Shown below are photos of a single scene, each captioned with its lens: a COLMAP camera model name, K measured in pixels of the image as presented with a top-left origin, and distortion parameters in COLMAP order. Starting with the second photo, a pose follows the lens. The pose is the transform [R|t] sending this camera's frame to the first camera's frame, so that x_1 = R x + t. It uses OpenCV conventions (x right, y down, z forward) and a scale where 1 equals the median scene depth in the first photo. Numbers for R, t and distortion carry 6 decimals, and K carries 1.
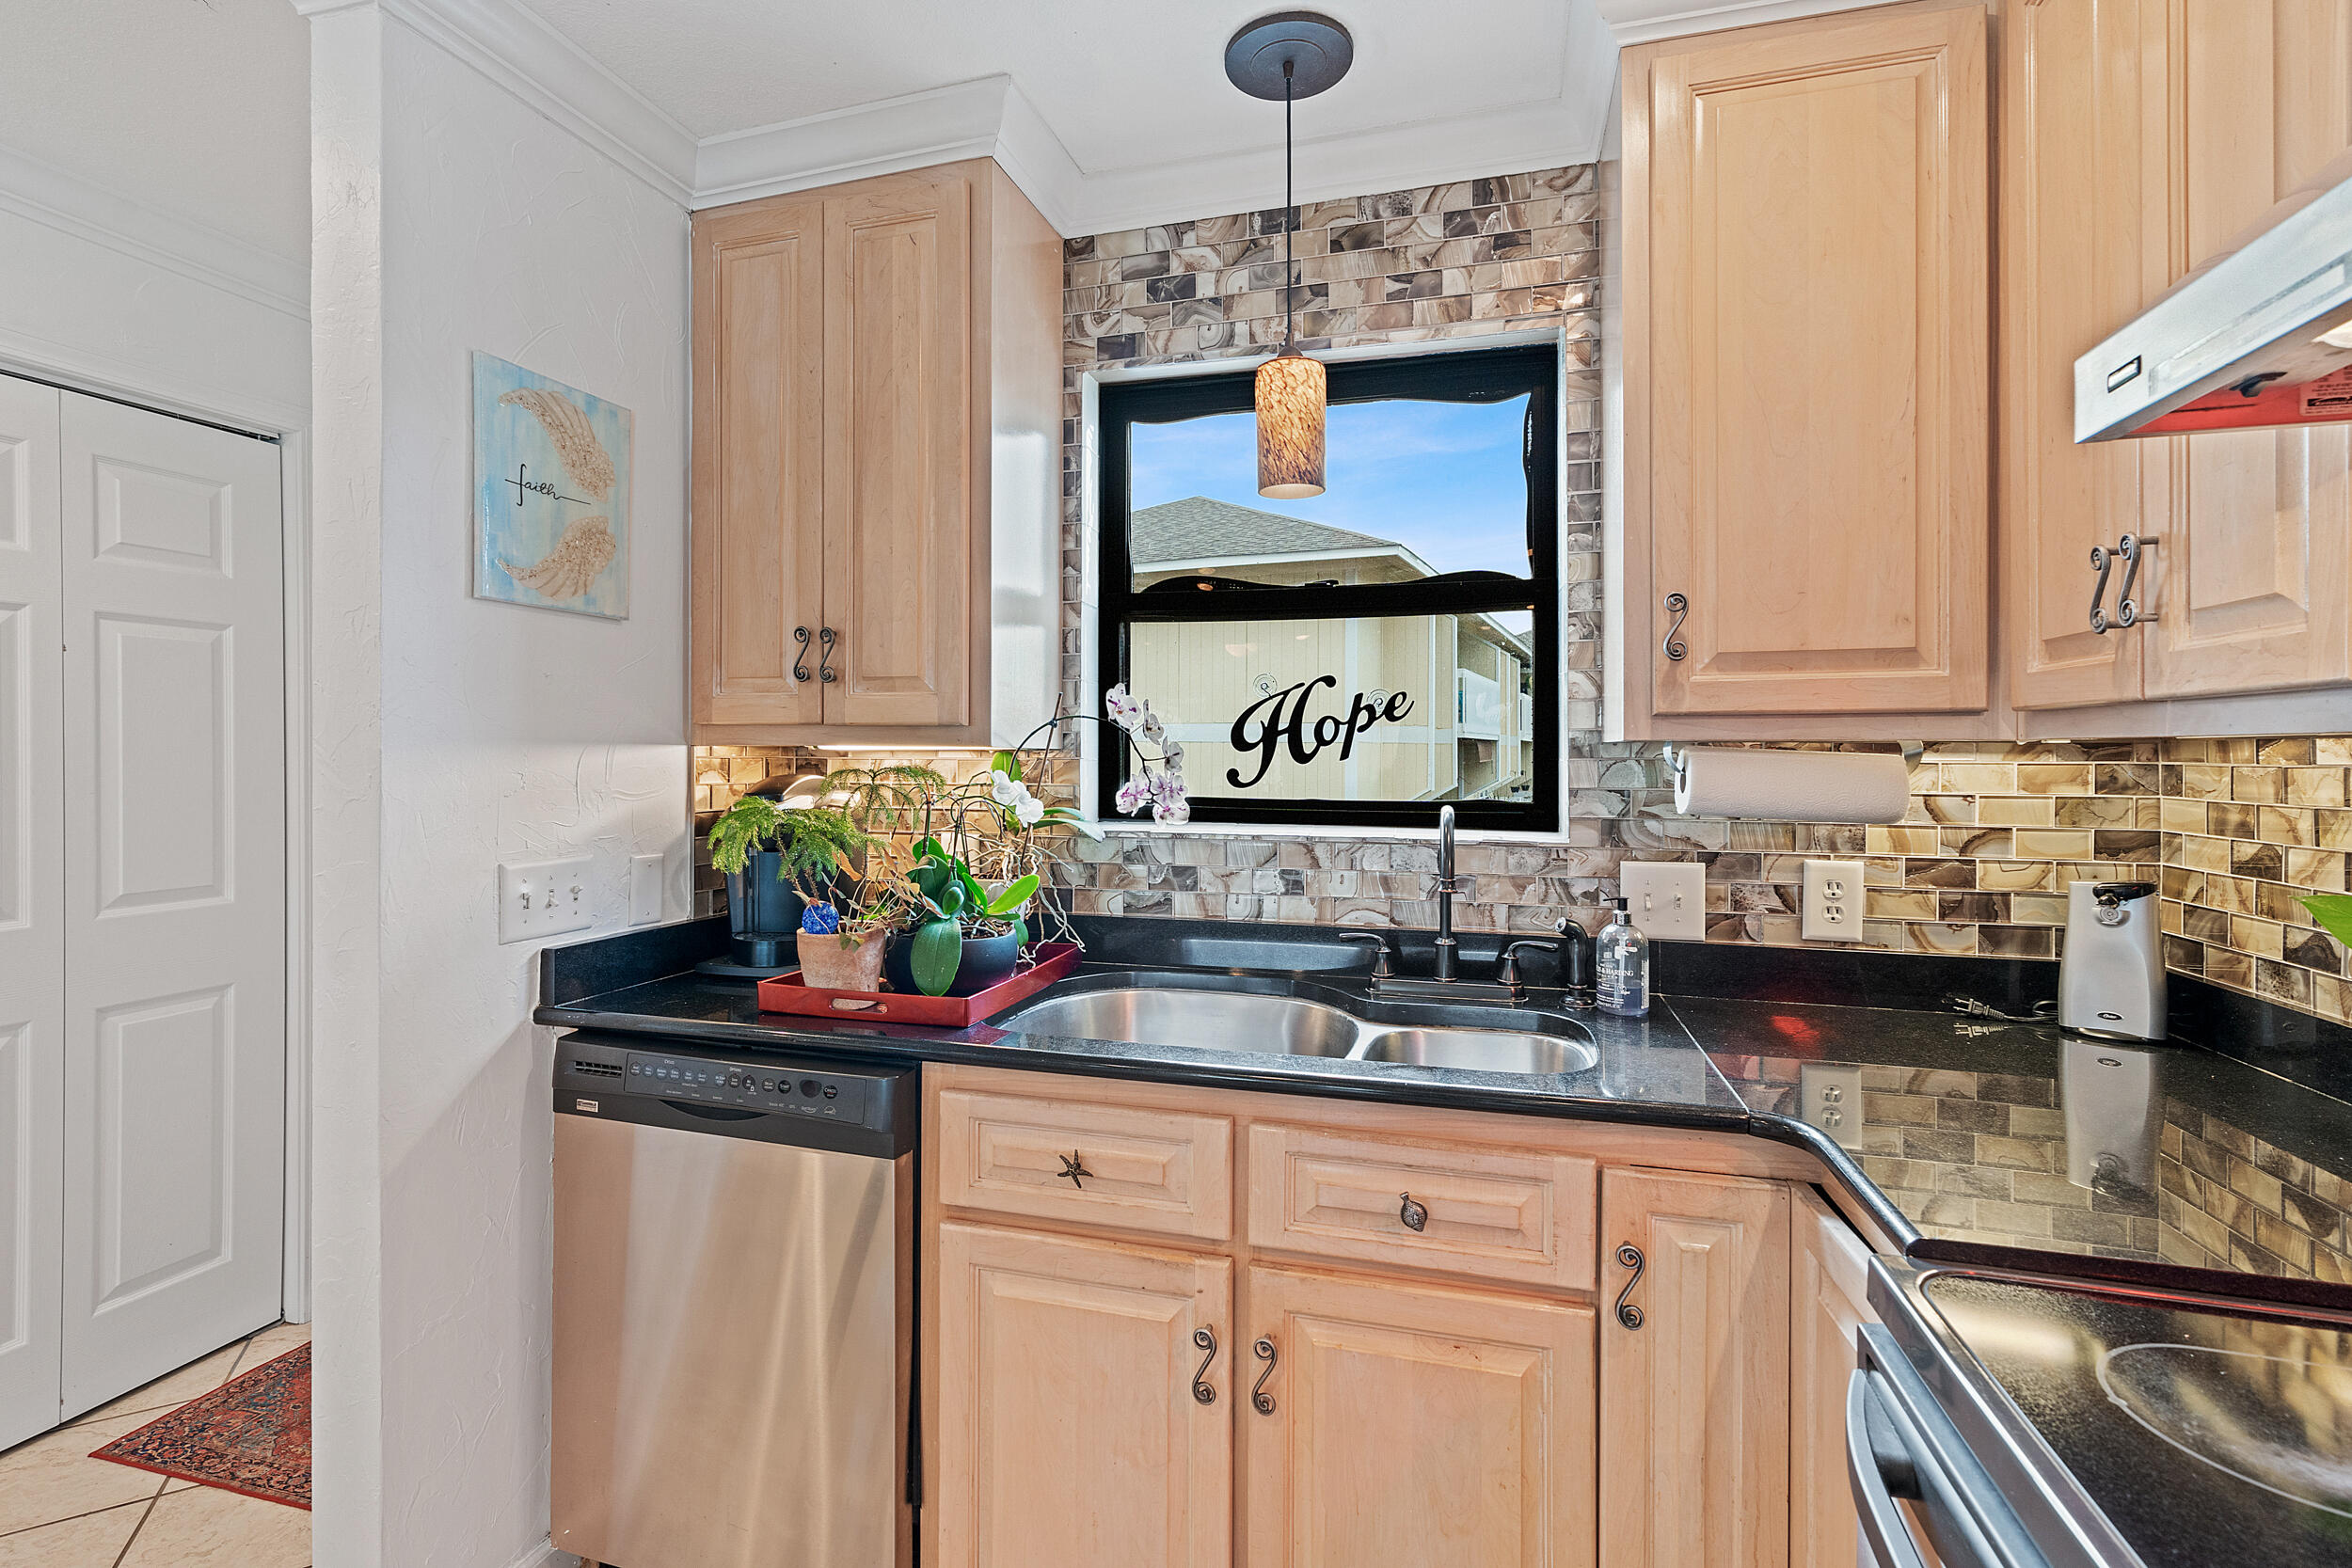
lens RADIAL K [[1074.9, 0, 1171.1], [0, 1074.9, 755.5], [0, 0, 1]] dist [-0.007511, 0.000821]
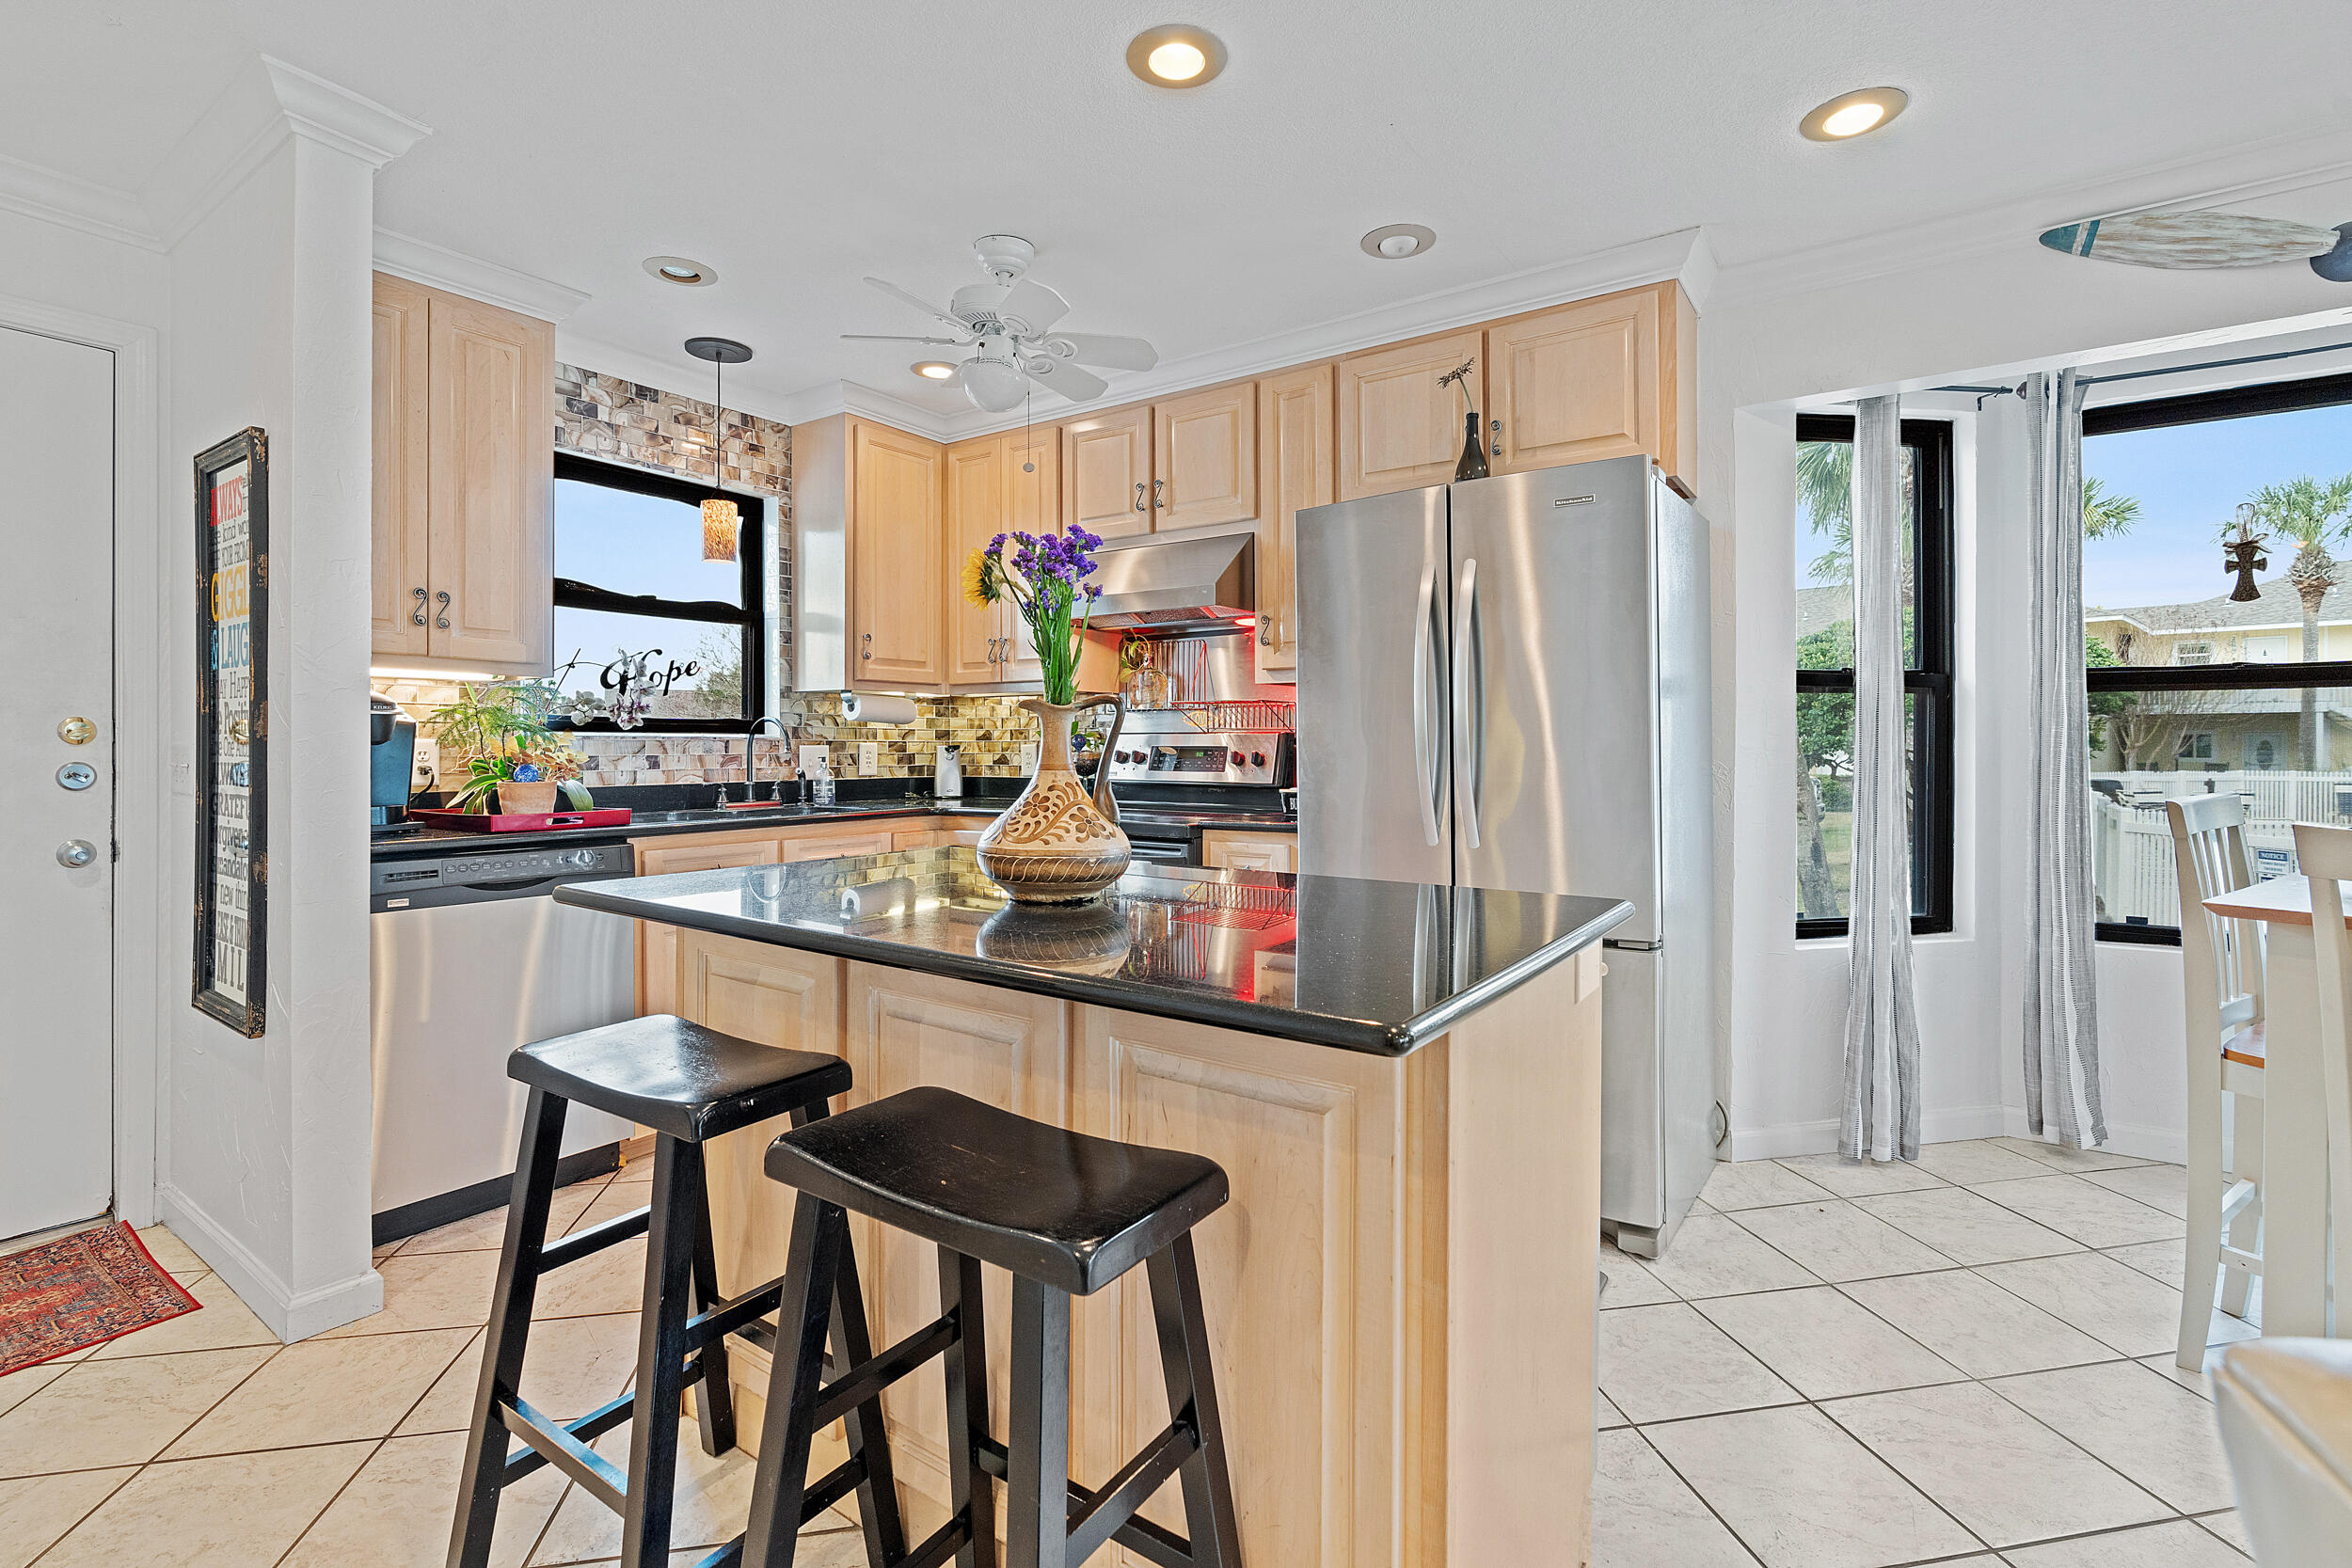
lens RADIAL K [[1069.3, 0, 1185.1], [0, 1069.3, 744.3], [0, 0, 1]] dist [-0.002756, 0.000054]
pose [[0.311408, -0.001754, 0.950275, -1.374825], [0.001486, 0.999998, 0.001359, 0.090286], [-0.950275, 0.000989, 0.311410, -0.427881]]
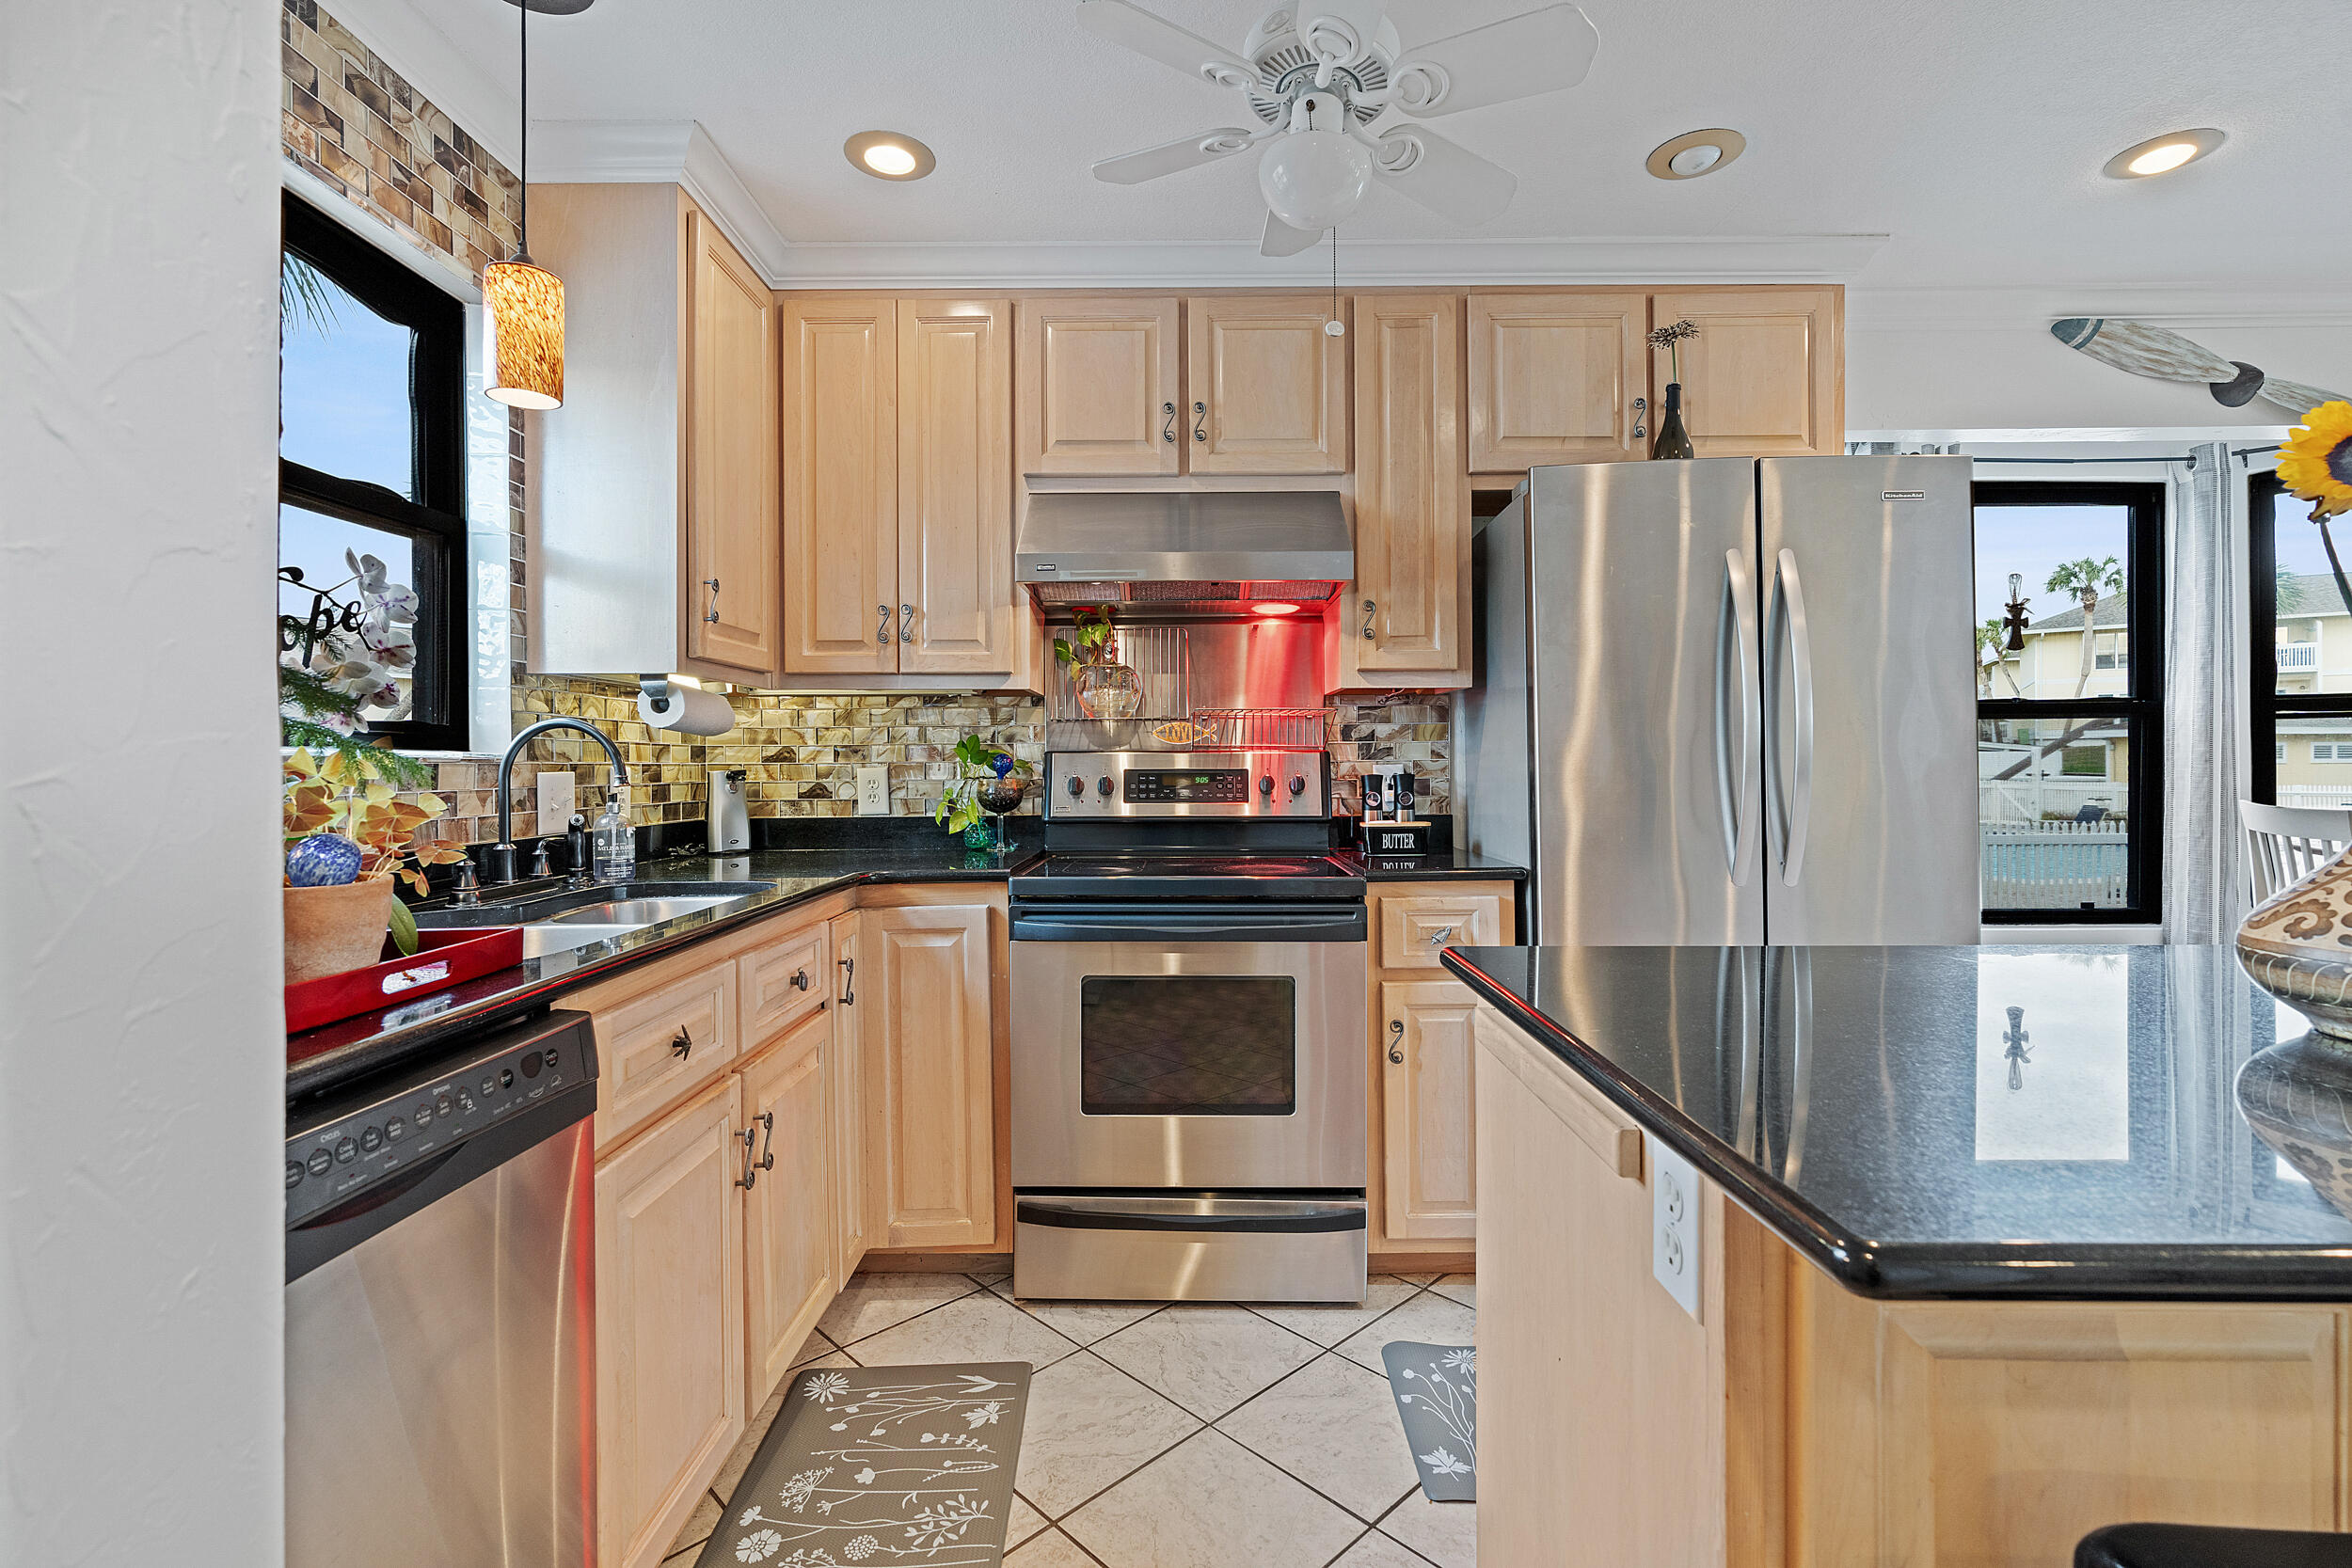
lens RADIAL K [[1058.6, 0, 1178.0], [0, 1058.6, 762.5], [0, 0, 1]] dist [-0.003967, 0.000758]
pose [[-0.274940, 0.000162, 0.961461, -0.890712], [0.004262, 0.999990, 0.001051, 0.085212], [-0.961452, 0.004387, -0.274938, 0.606848]]
